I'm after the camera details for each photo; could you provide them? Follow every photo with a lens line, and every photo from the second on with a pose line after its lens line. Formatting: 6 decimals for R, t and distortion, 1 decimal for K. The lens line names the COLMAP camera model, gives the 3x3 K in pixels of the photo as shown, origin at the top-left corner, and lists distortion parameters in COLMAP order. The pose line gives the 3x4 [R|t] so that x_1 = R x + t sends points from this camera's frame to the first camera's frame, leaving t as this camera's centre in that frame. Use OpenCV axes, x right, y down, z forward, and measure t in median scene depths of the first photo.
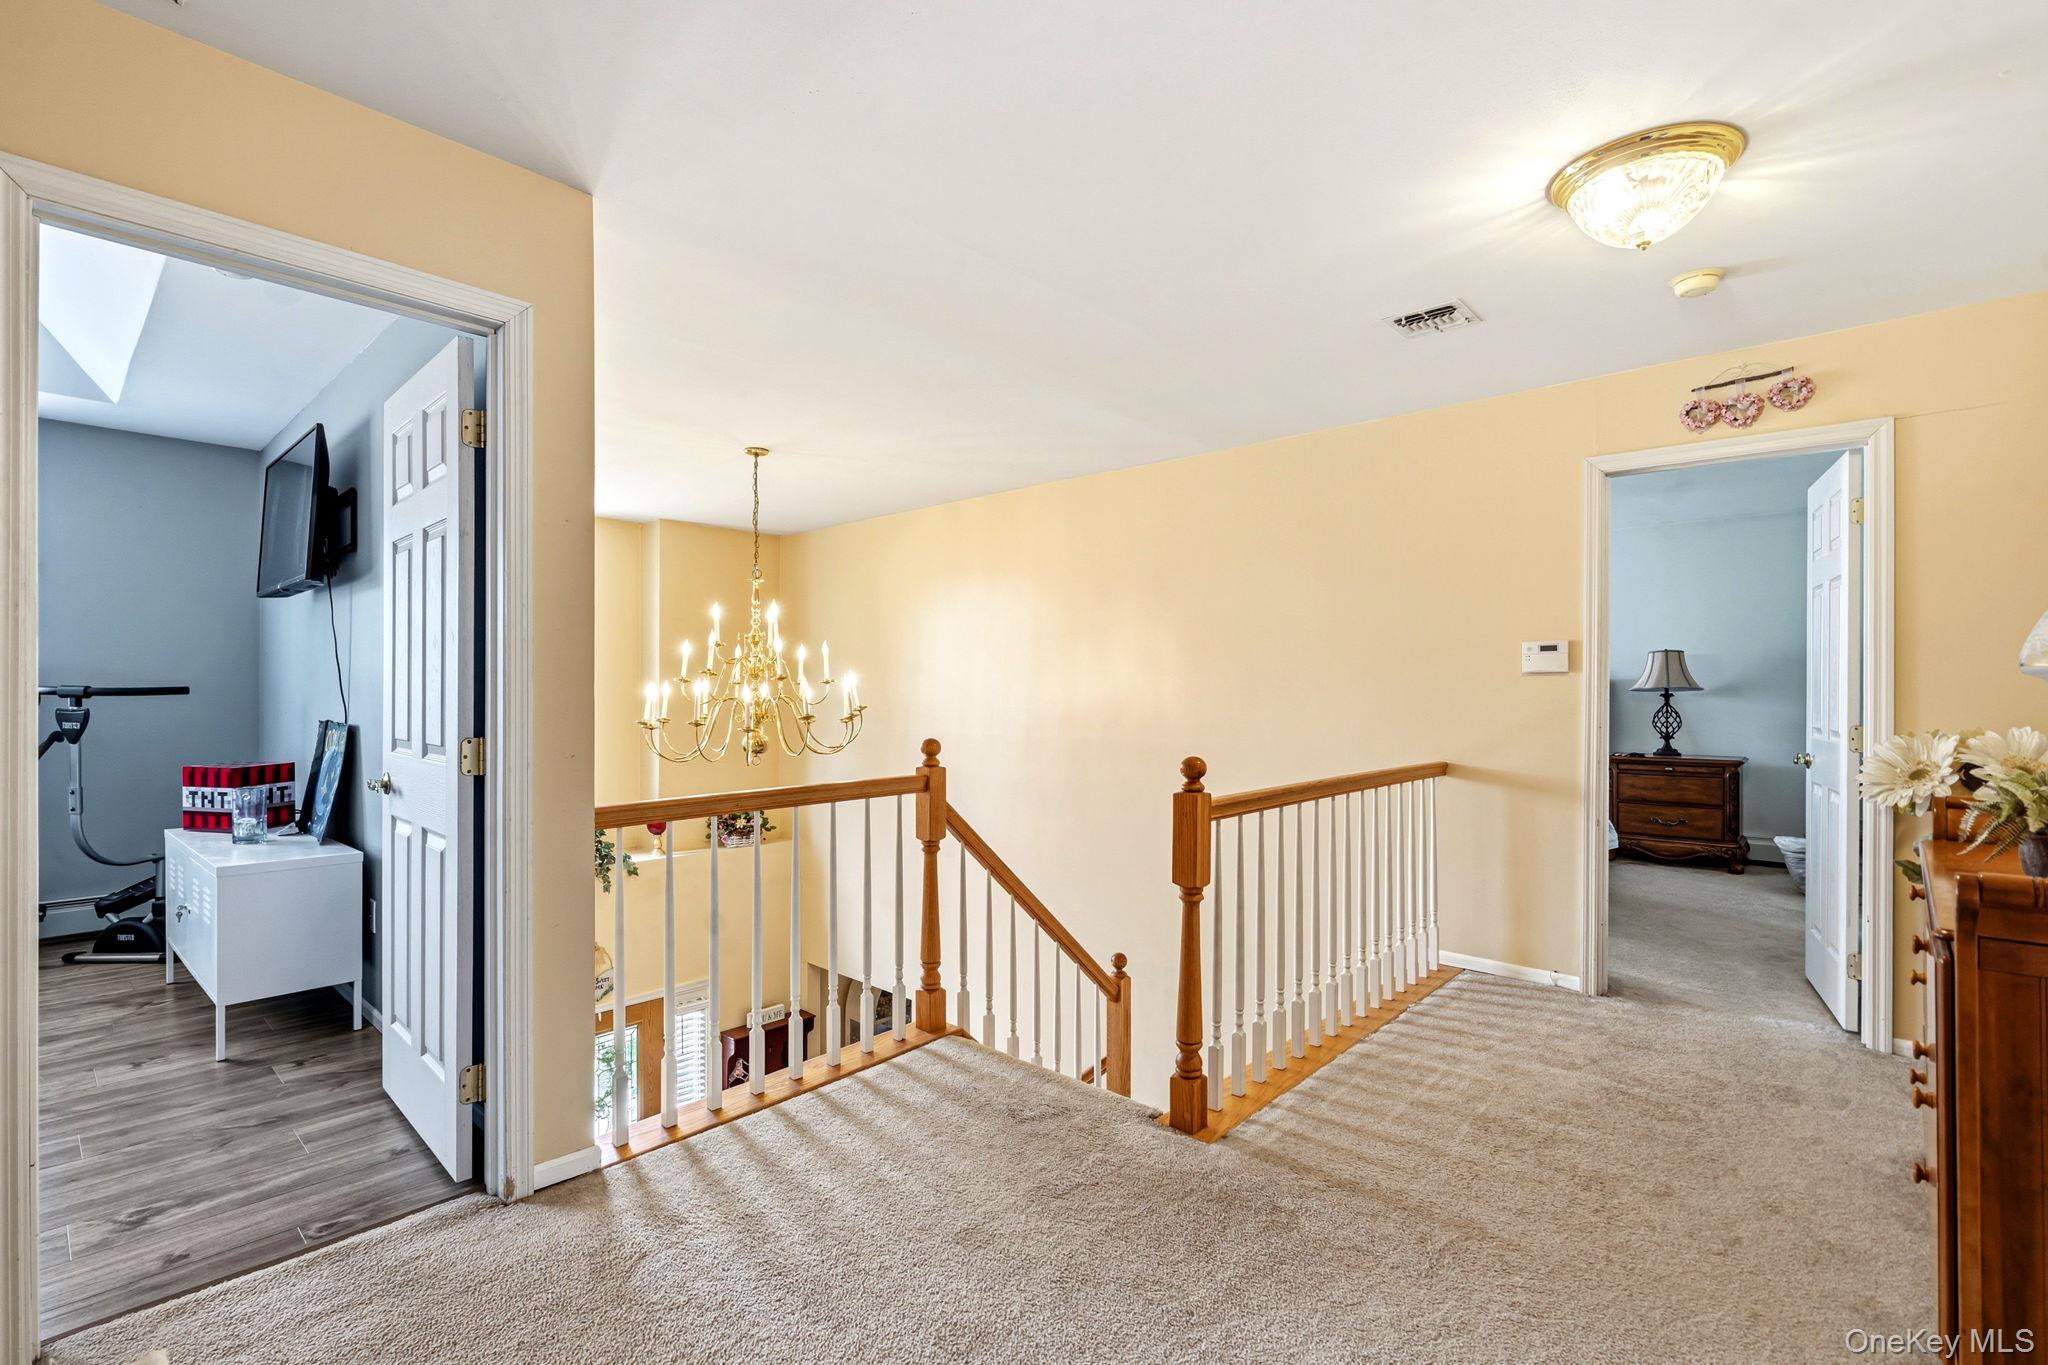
lens RADIAL K [[945.6, 0, 1008.9], [0, 945.6, 666.0], [0, 0, 1]] dist [0.000762, 0.000755]
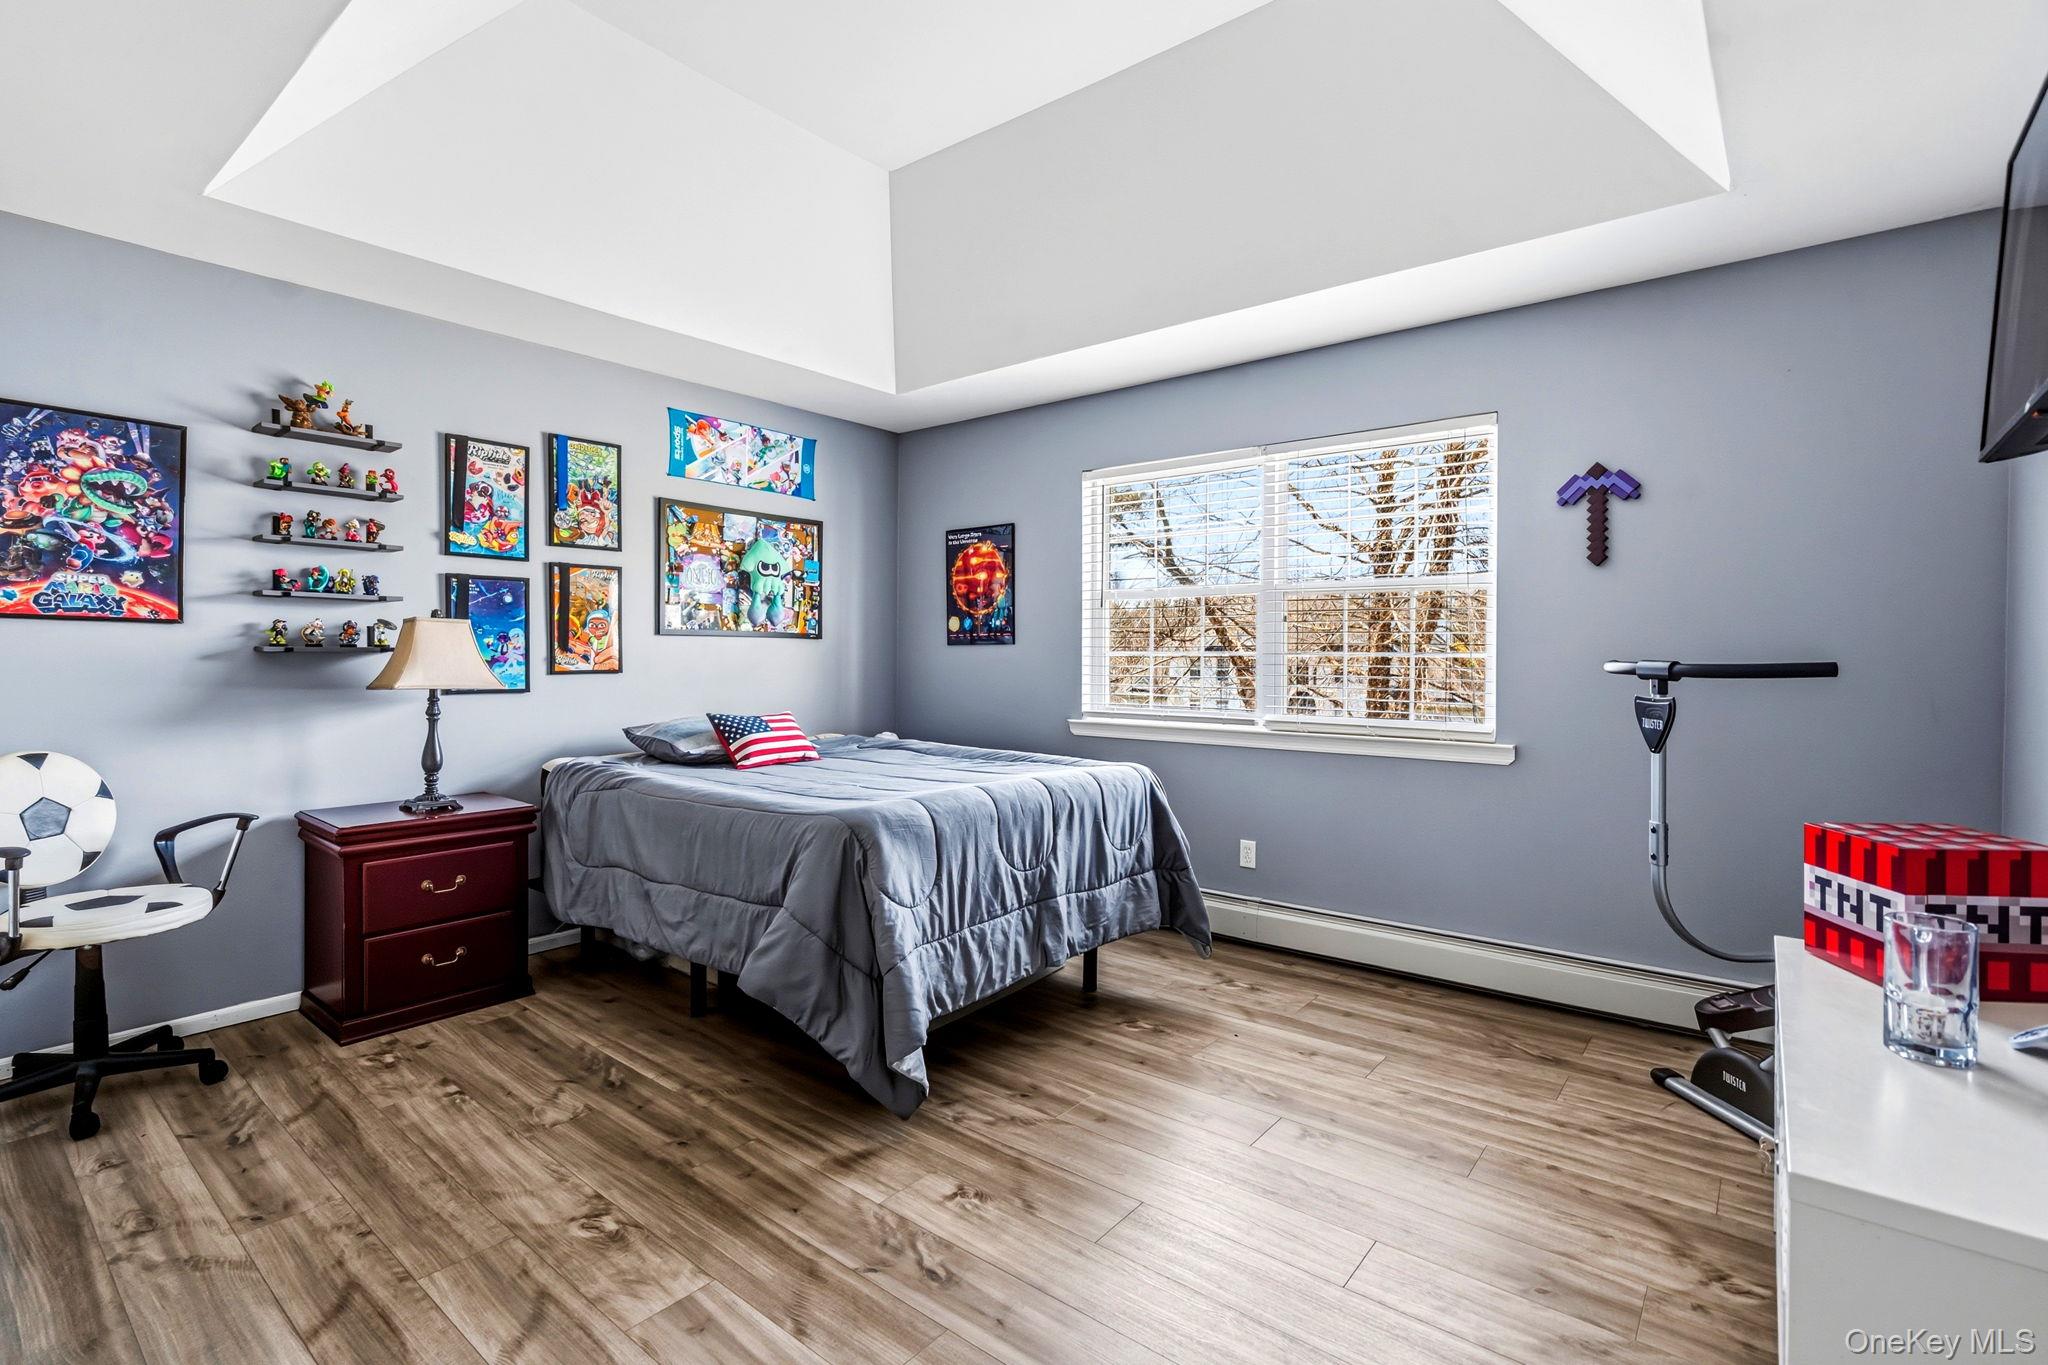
lens RADIAL K [[945.6, 0, 1008.9], [0, 945.6, 666.0], [0, 0, 1]] dist [0.000762, 0.000755]
pose [[0.069910, 0.014402, -0.997449, -0.404129], [-0.001535, 0.999896, 0.014330, 0.016316], [0.997552, 0.000530, 0.069925, 0.545391]]
